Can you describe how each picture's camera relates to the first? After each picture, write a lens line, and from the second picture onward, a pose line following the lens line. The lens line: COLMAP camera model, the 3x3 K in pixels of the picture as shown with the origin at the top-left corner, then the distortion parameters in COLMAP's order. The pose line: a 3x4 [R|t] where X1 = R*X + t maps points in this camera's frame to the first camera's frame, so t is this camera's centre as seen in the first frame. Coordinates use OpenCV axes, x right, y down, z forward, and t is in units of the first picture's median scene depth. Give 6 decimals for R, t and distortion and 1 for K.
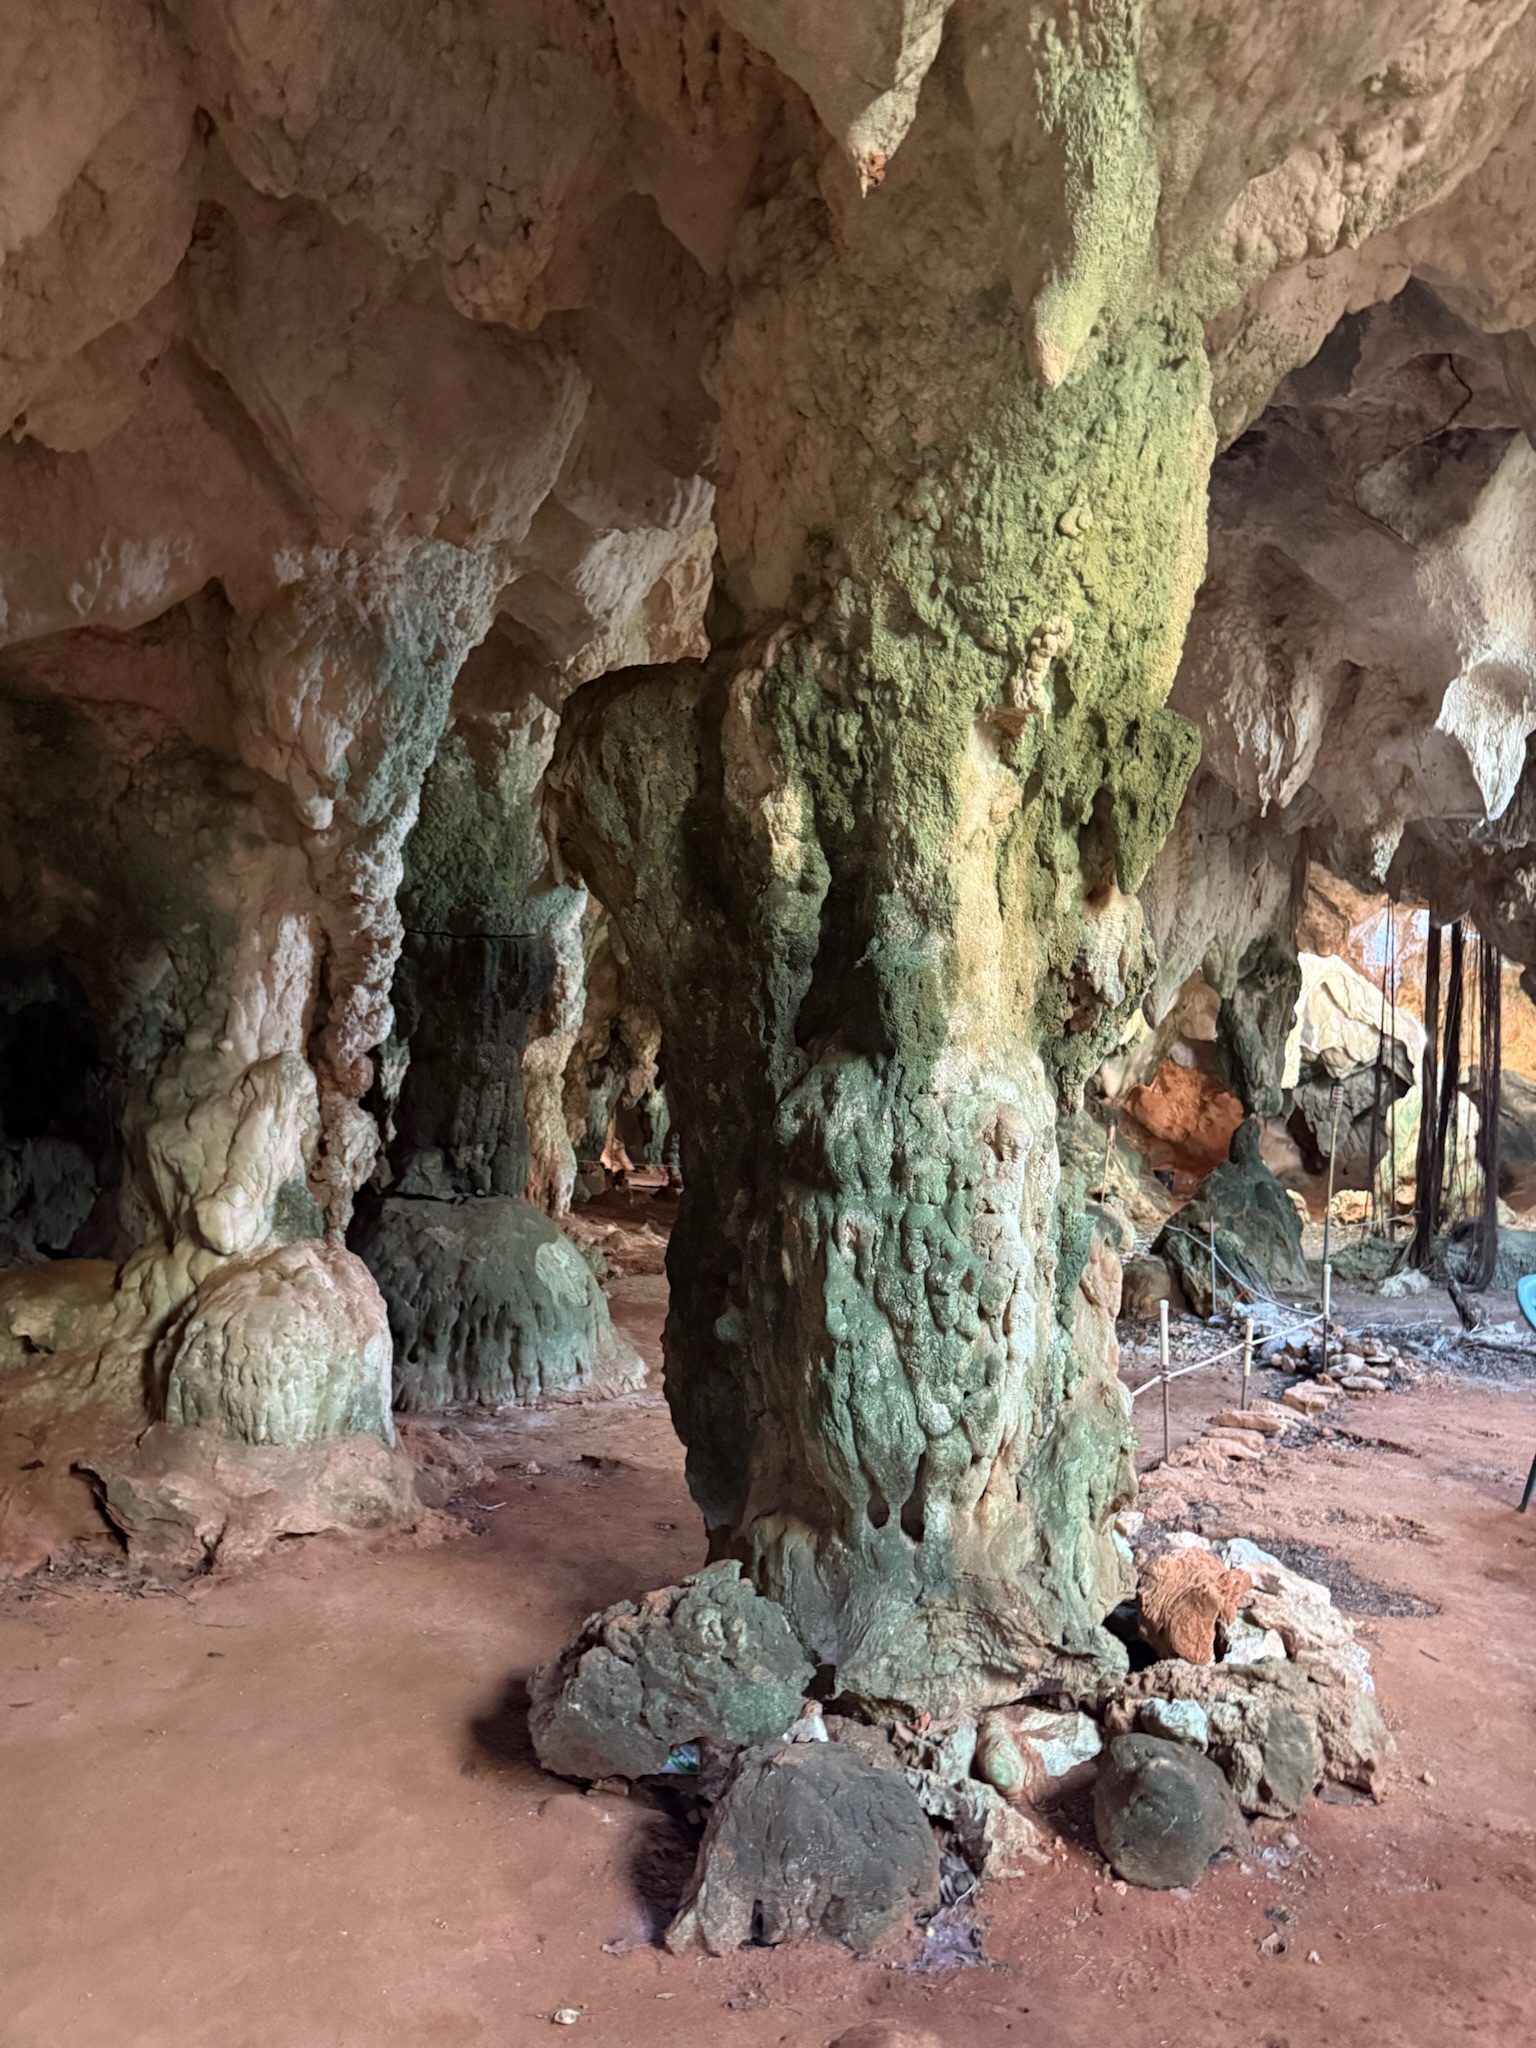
lens RADIAL K [[1421.7, 0, 775.5], [0, 1421.7, 1015.6], [0, 0, 1]] dist [0.041869, -0.066994]
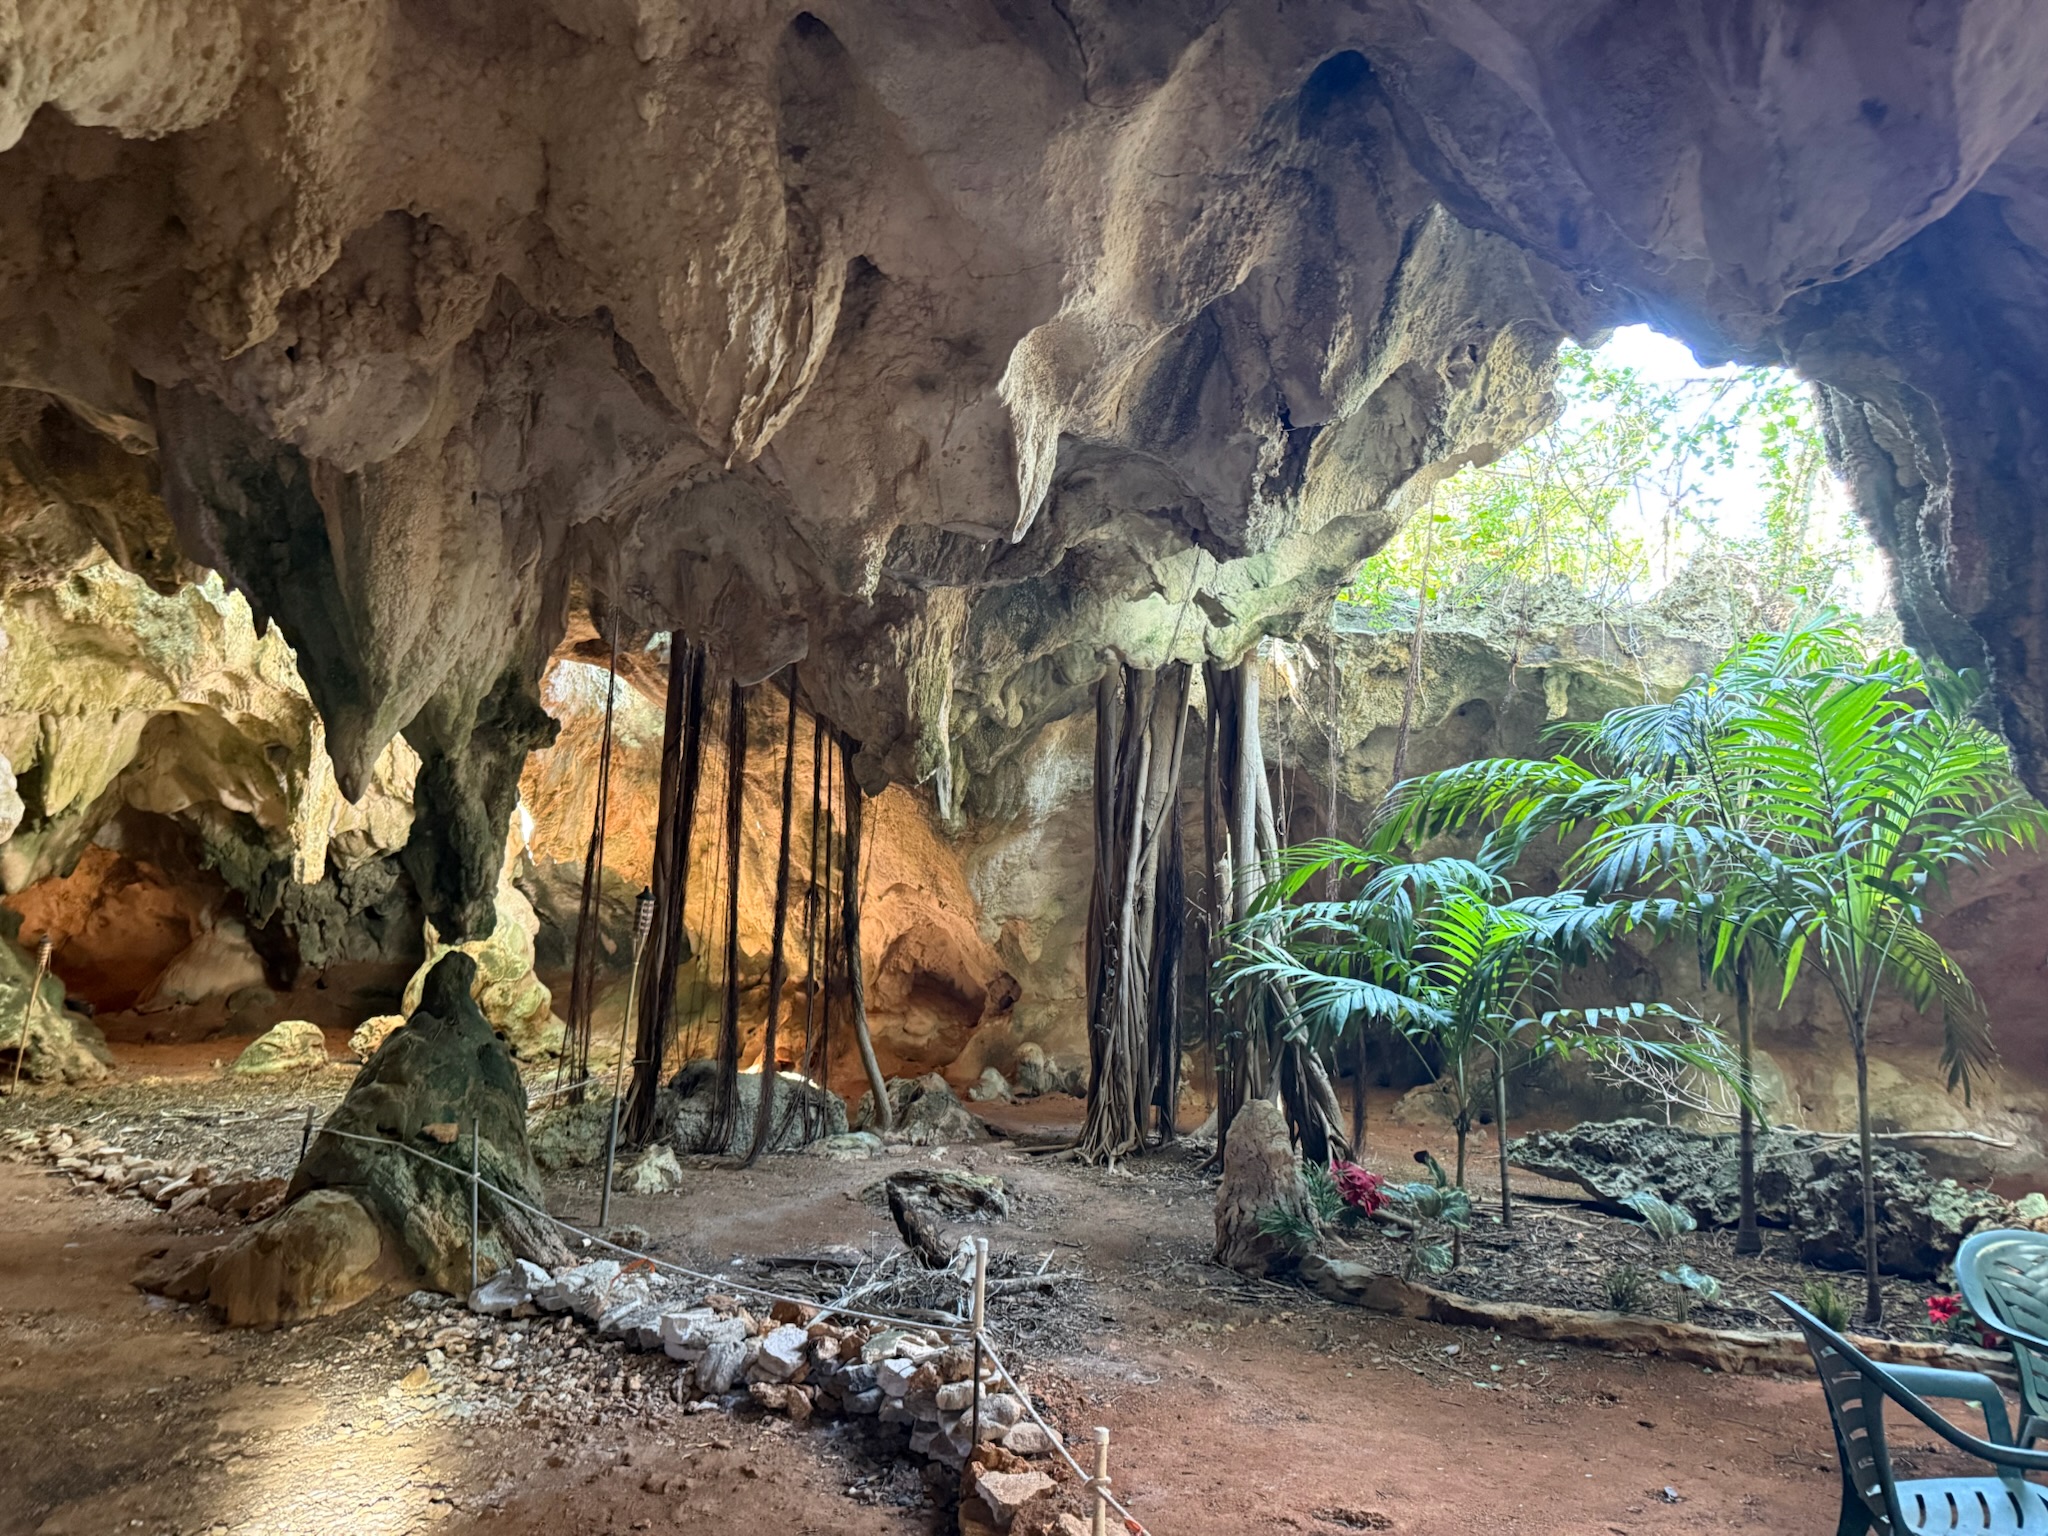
lens RADIAL K [[1421.7, 0, 1025.3], [0, 1421.7, 775.0], [0, 0, 1]] dist [0.041869, -0.066994]
pose [[0.582306, 0.064397, 0.810415, -0.055930], [-0.053720, 0.997727, -0.040682, 0.007317], [-0.811193, -0.019846, 0.584442, 0.445505]]
